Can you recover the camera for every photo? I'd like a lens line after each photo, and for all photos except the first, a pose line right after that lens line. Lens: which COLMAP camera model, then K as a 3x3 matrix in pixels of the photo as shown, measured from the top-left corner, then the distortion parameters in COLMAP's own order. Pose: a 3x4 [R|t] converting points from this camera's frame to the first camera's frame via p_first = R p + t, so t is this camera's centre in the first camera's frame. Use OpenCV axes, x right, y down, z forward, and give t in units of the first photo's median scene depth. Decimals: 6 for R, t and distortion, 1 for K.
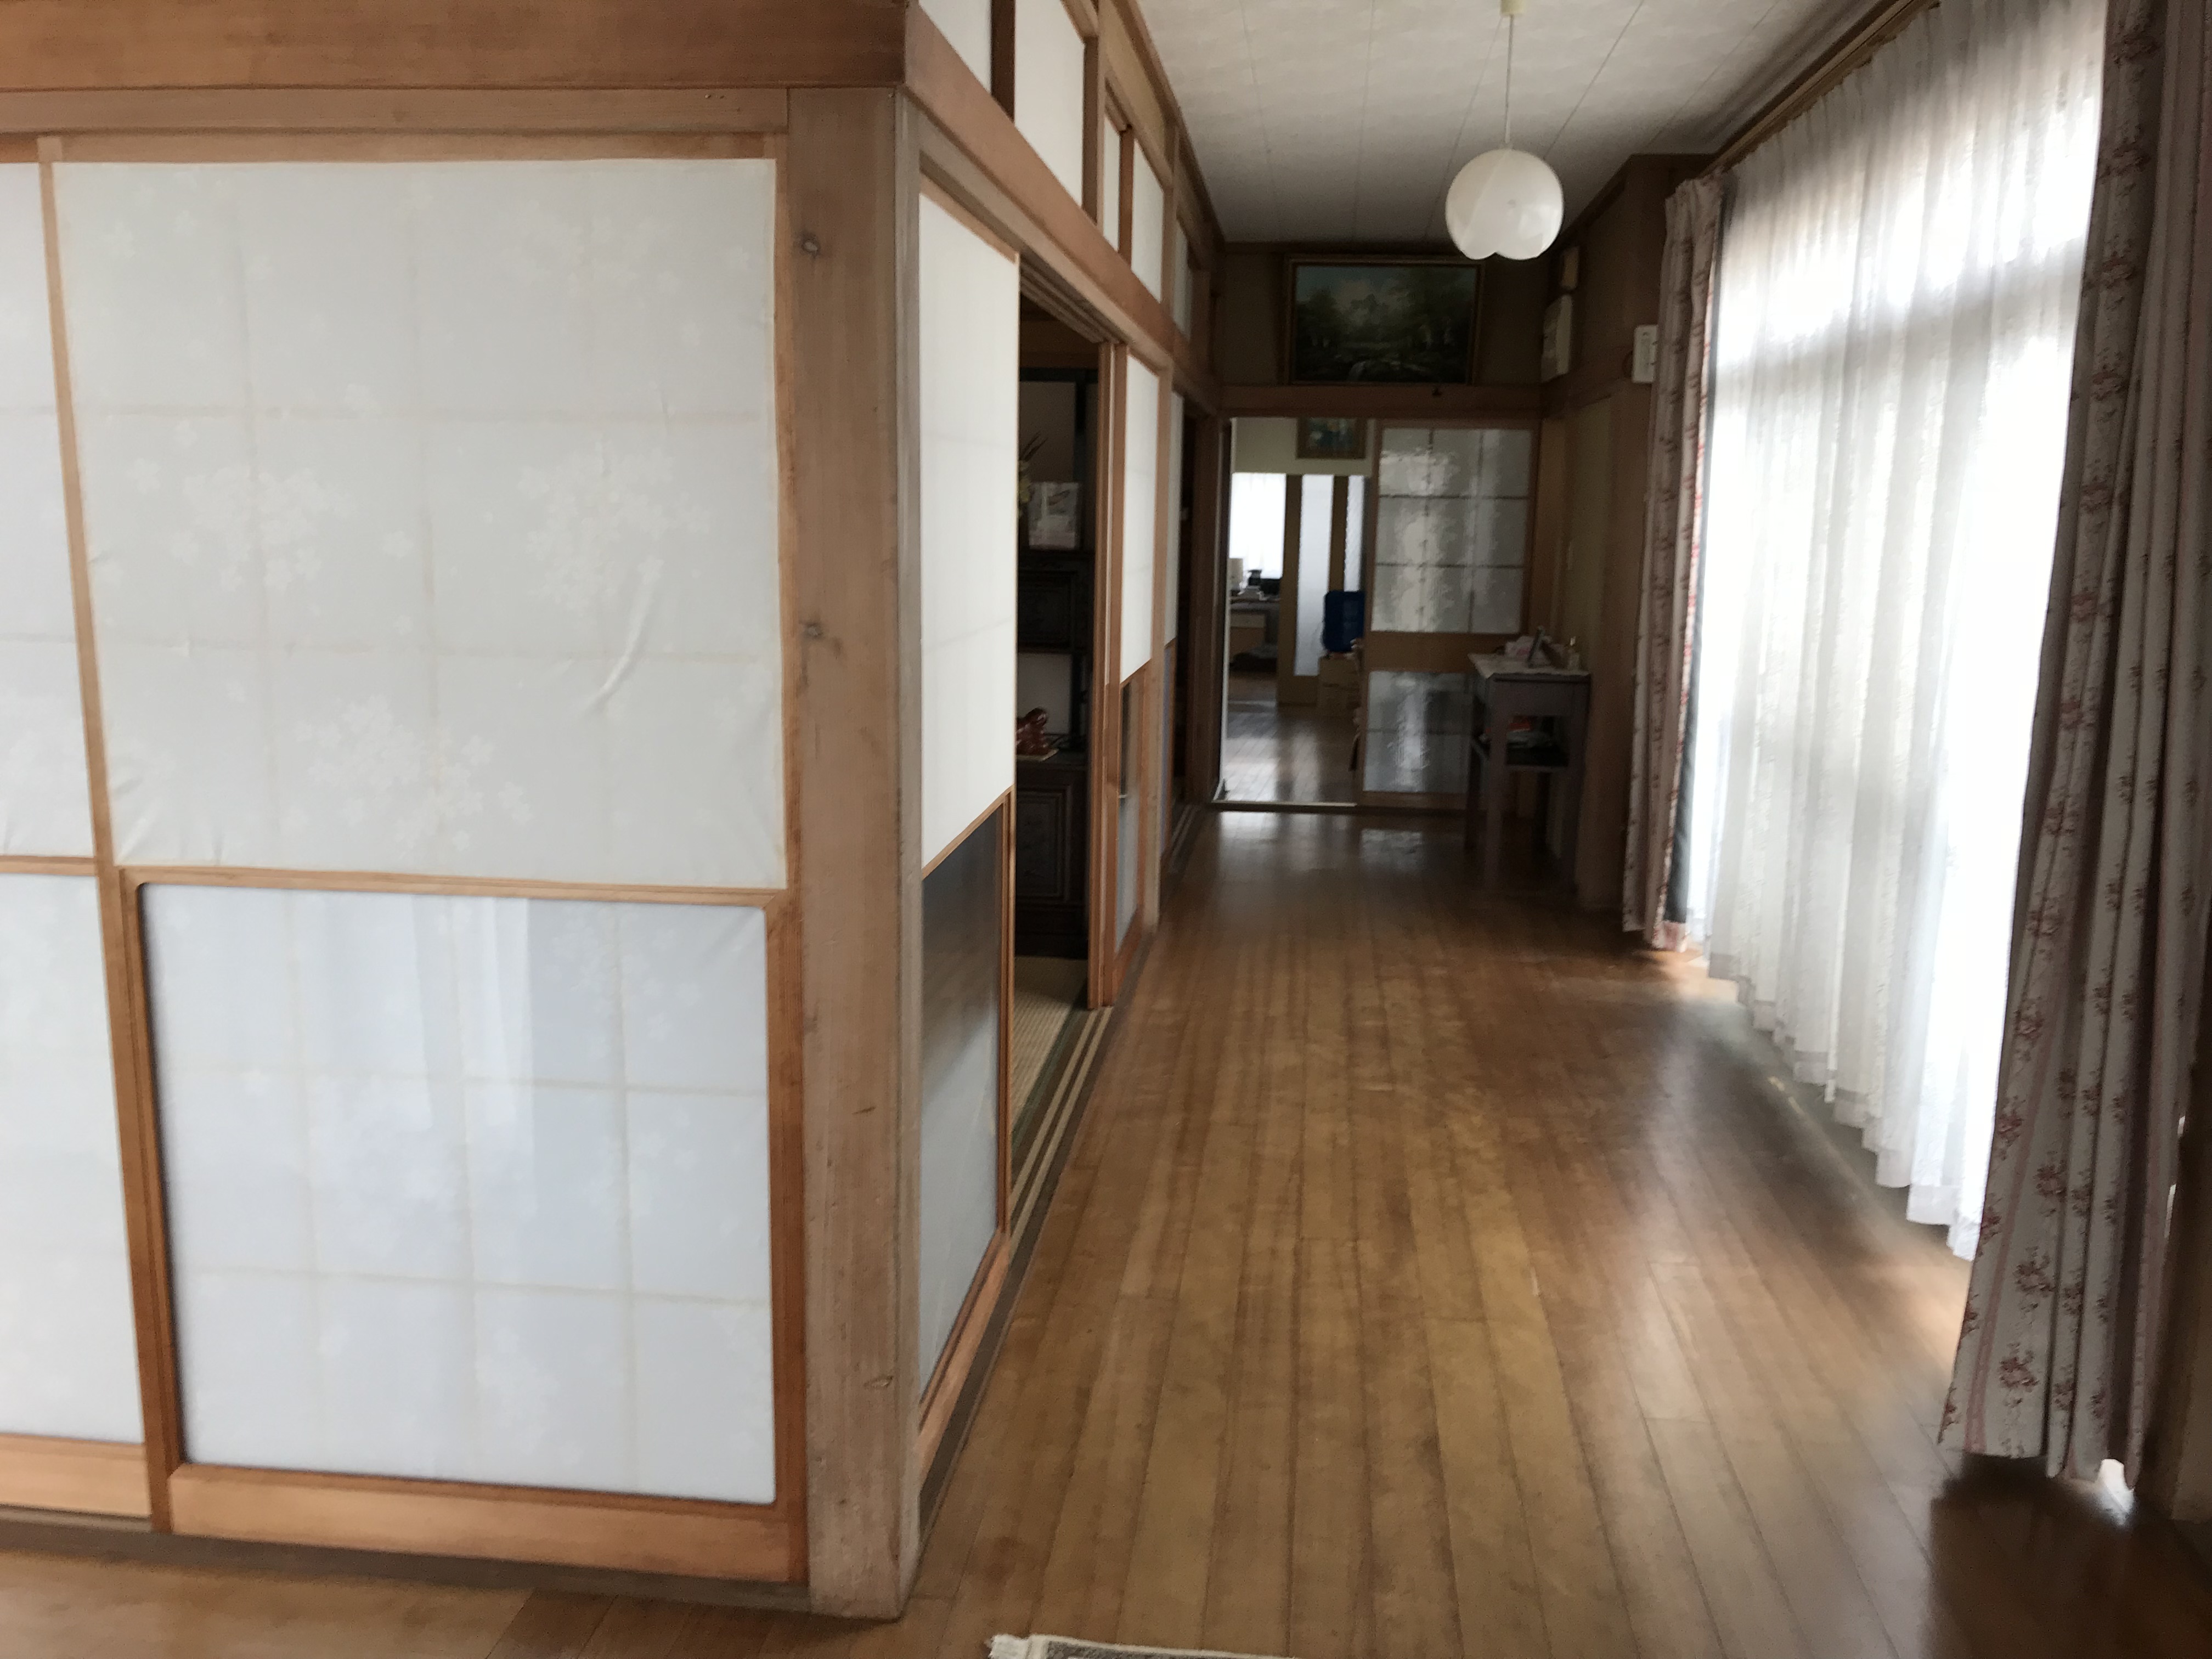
lens RADIAL K [[1834.1, 0, 1070.7], [0, 1834.1, 794.5], [0, 0, 1]] dist [0.036244, -0.046718]
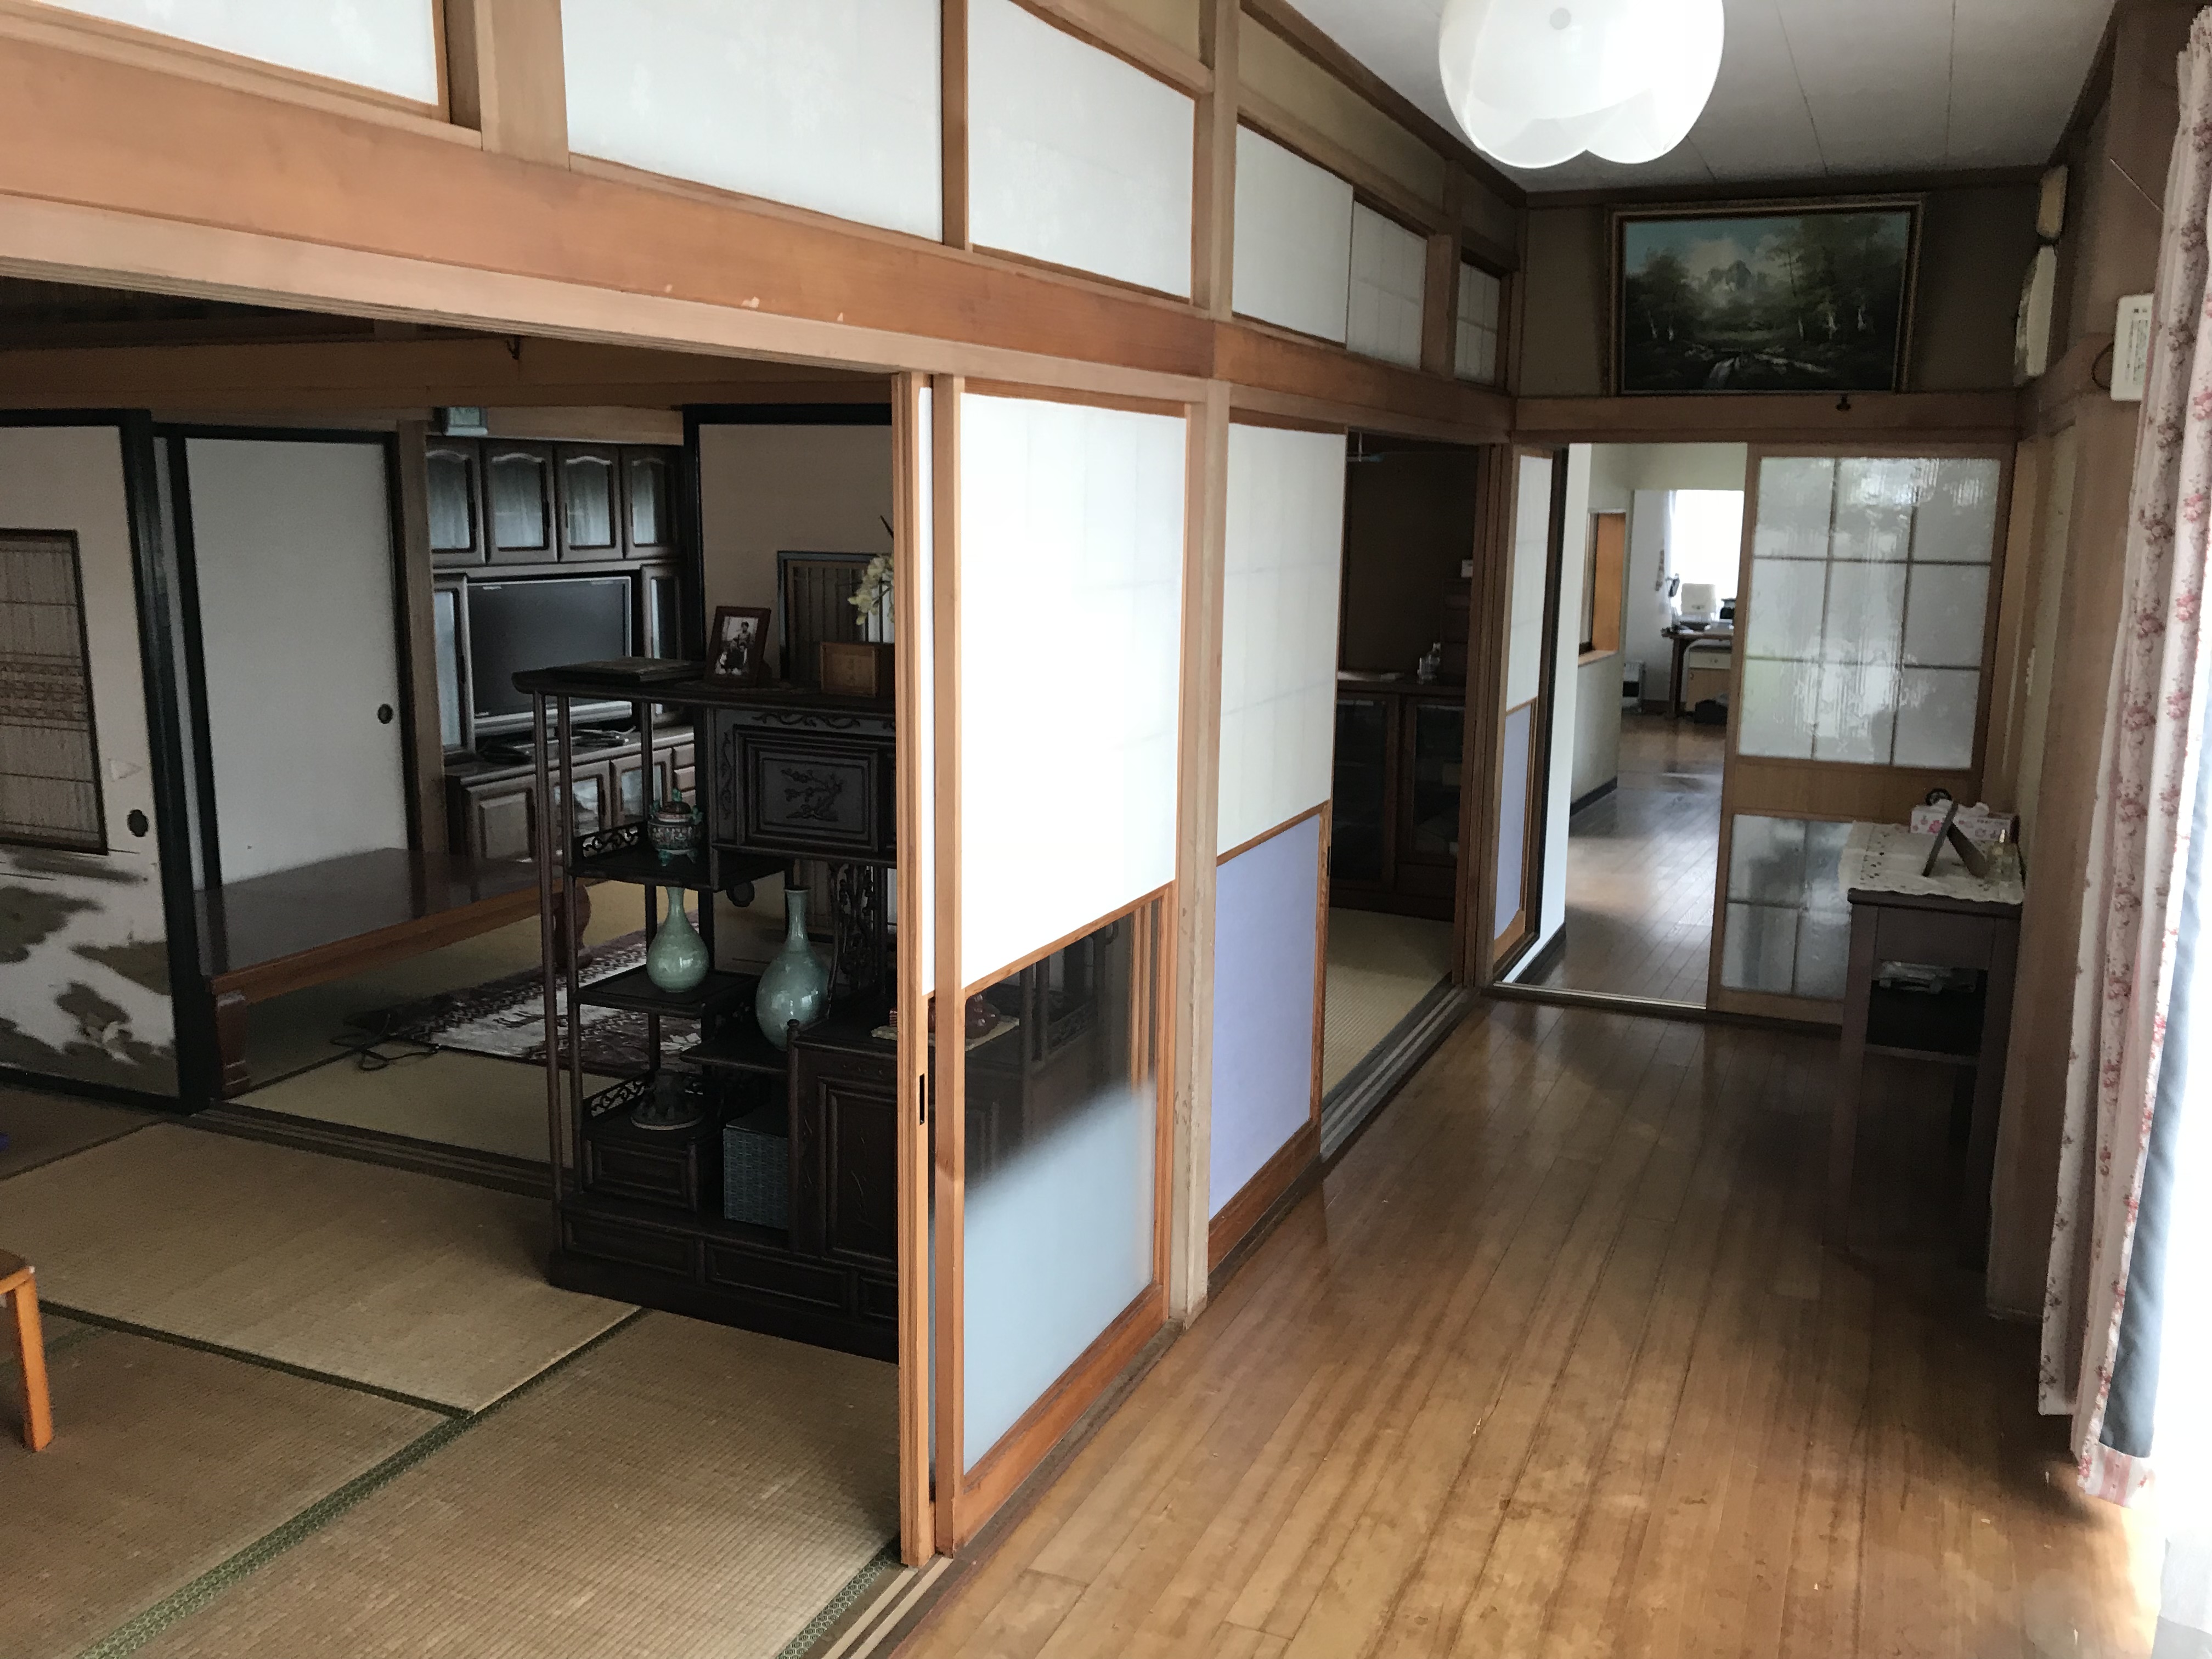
lens RADIAL K [[1834.1, 0, 1095.6], [0, 1834.1, 787.3], [0, 0, 1]] dist [0.036244, -0.046718]
pose [[0.960691, 0.038183, -0.274981, 0.184527], [-0.037368, 0.999268, 0.008203, -0.109849], [0.275093, 0.002395, 0.961415, 0.416196]]
